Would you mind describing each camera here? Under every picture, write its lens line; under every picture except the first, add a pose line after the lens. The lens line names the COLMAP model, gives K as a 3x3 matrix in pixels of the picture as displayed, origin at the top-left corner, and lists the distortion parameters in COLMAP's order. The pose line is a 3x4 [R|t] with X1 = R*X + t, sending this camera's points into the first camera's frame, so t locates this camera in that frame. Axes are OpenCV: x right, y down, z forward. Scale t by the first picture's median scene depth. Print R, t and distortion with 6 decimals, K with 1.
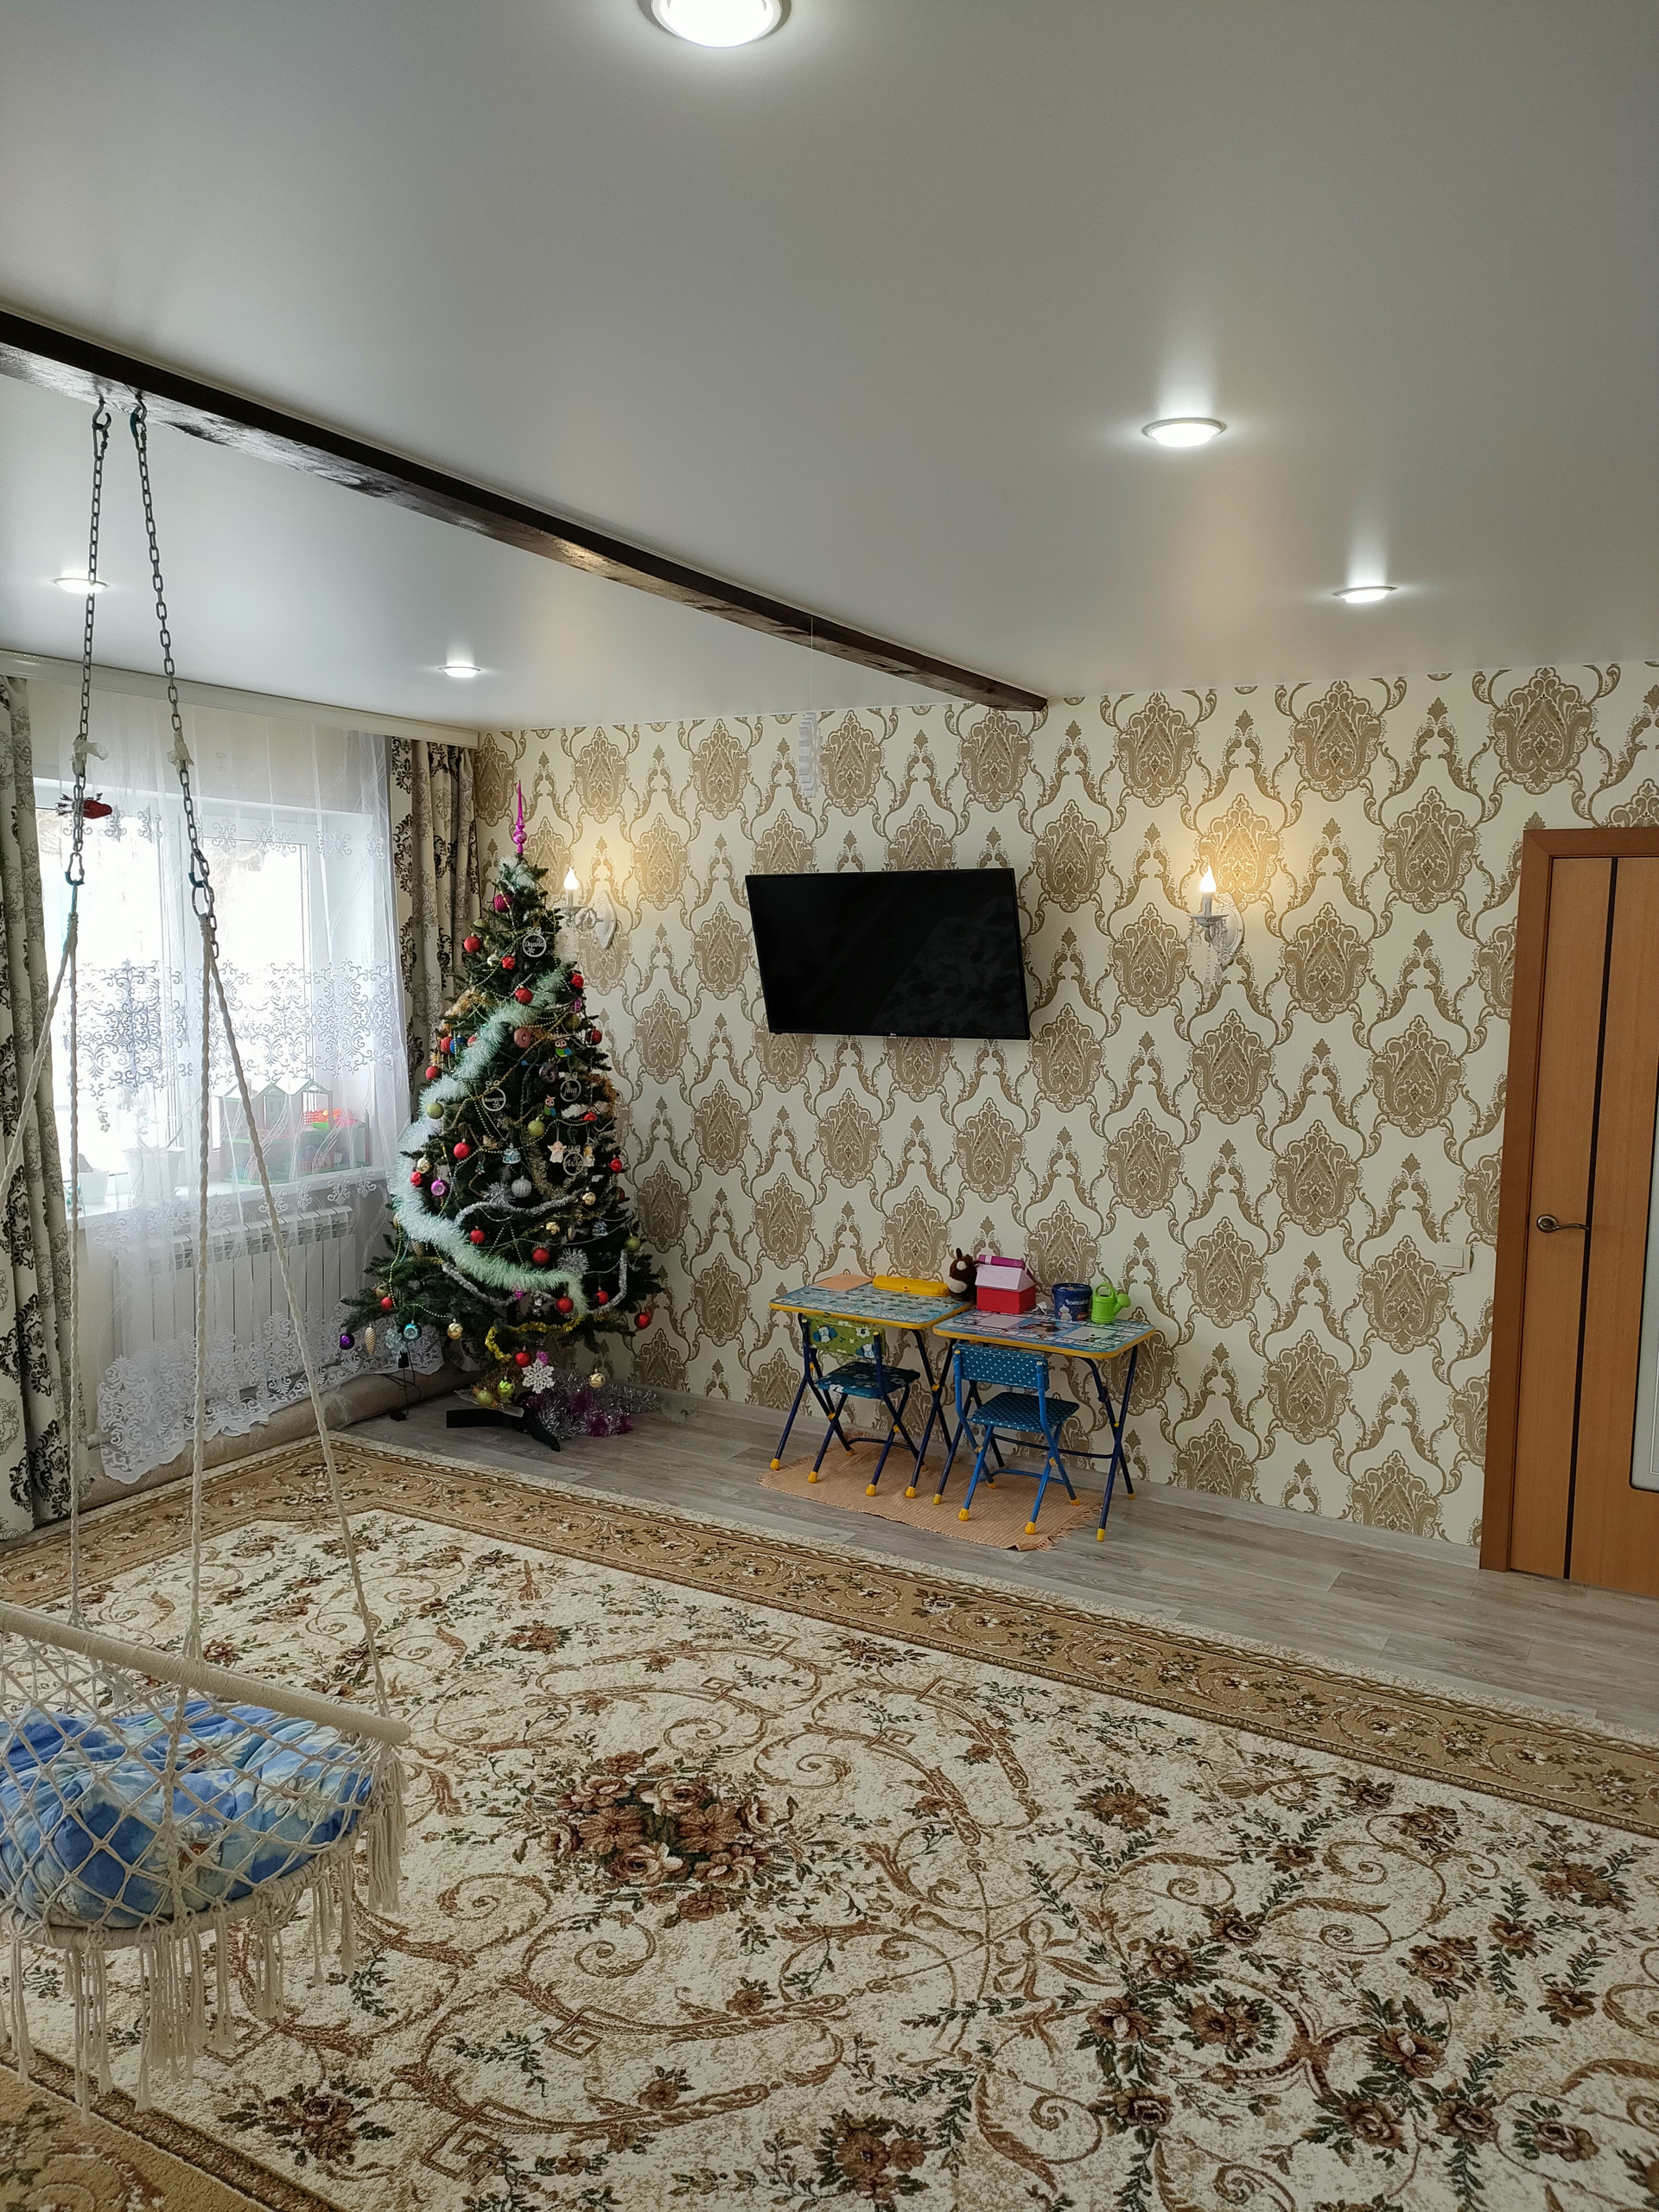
lens RADIAL K [[1633.2, 0, 834.4], [0, 1633.2, 1099.4], [0, 0, 1]] dist [0.086108, -0.035206]
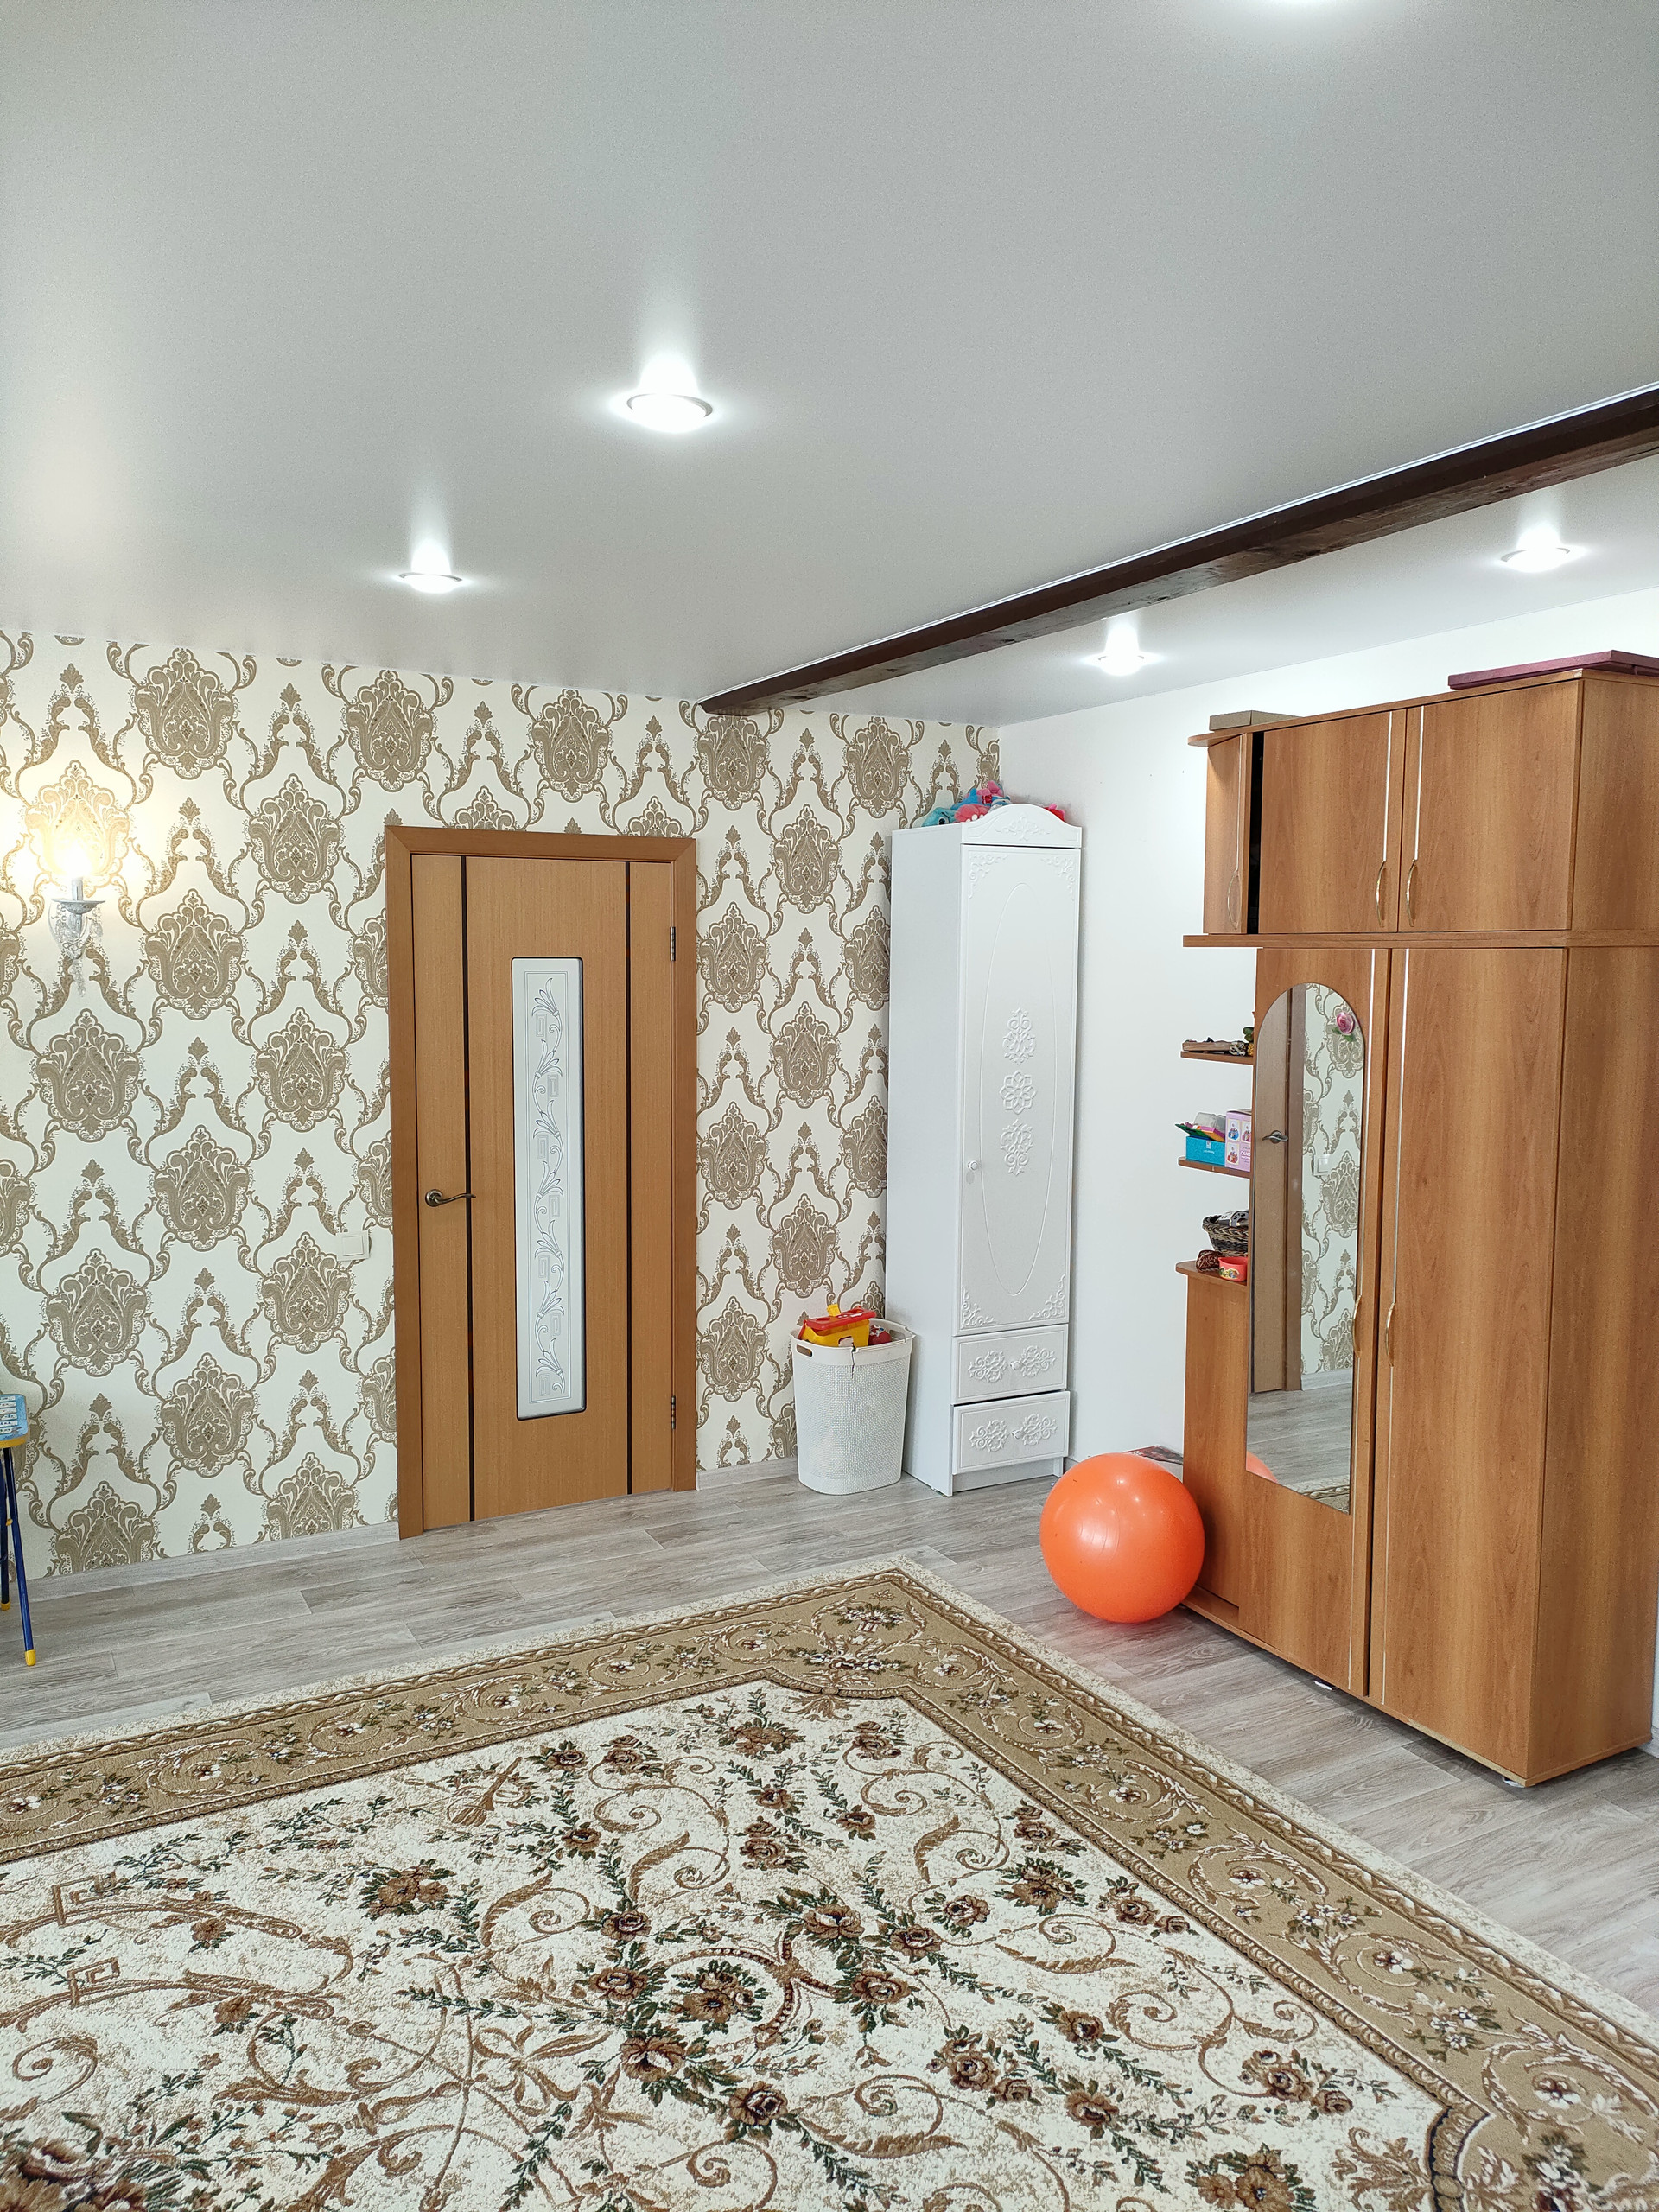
lens RADIAL K [[1633.2, 0, 822.9], [0, 1633.2, 1093.2], [0, 0, 1]] dist [0.086108, -0.035206]
pose [[0.540906, -0.088700, 0.836393, -0.412066], [0.086134, 0.995037, 0.049820, -0.030608], [-0.836661, 0.045093, 0.545862, 0.285825]]
